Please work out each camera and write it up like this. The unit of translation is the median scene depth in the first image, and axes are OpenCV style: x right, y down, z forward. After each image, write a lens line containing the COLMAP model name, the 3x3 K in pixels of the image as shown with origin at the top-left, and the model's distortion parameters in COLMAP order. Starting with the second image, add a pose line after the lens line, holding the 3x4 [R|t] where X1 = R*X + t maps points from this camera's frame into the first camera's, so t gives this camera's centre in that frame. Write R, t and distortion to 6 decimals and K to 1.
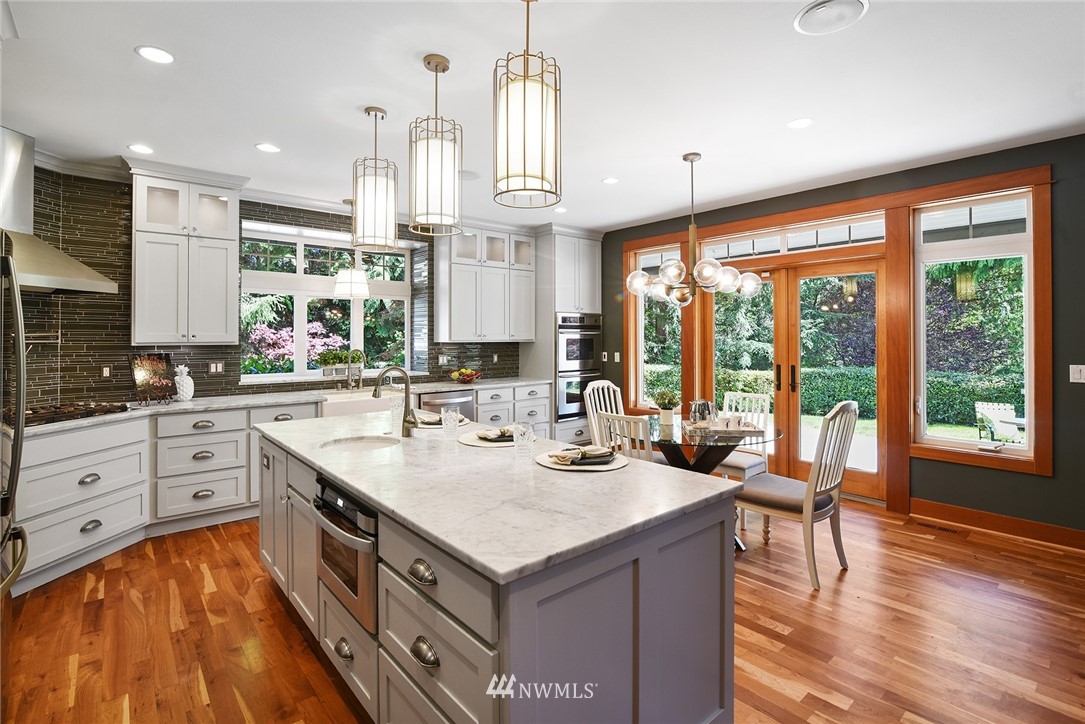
lens RADIAL K [[510.5, 0, 540.9], [0, 510.5, 332.1], [0, 0, 1]] dist [-0.004392, -0.000643]
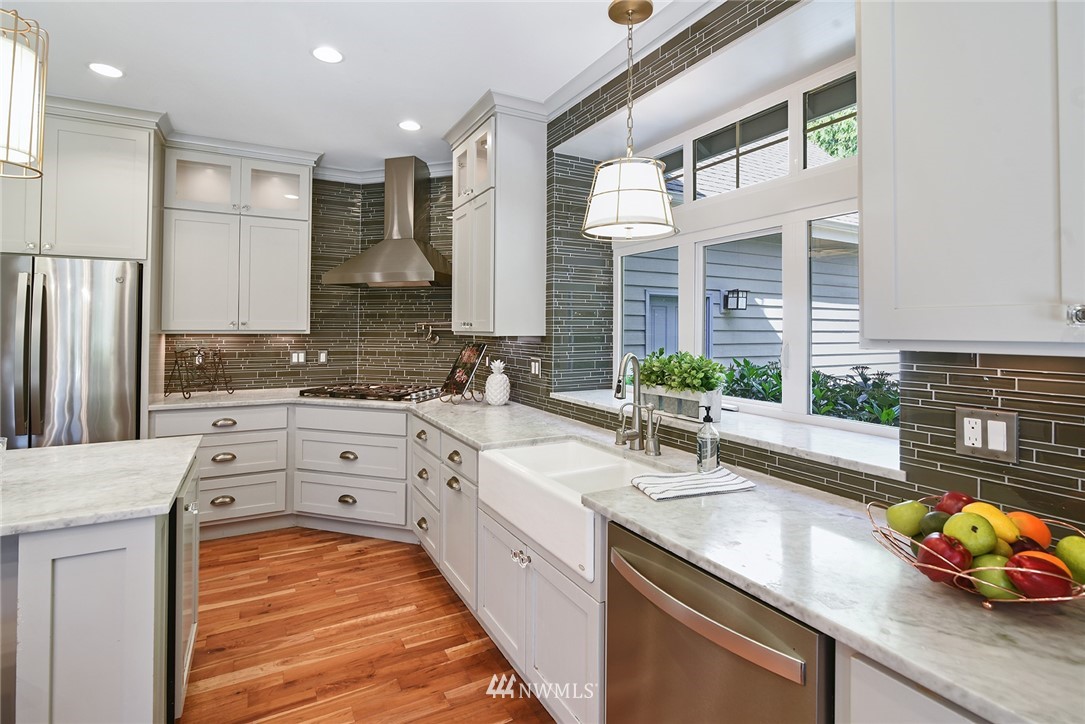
lens RADIAL K [[501.2, 0, 520.2], [0, 501.2, 320.9], [0, 0, 1]] dist [-0.000028, -0.000042]
pose [[-0.211591, -0.019168, -0.977170, 0.067567], [0.005976, 0.999764, -0.020905, 0.022833], [0.977340, -0.010263, -0.211426, 1.299184]]
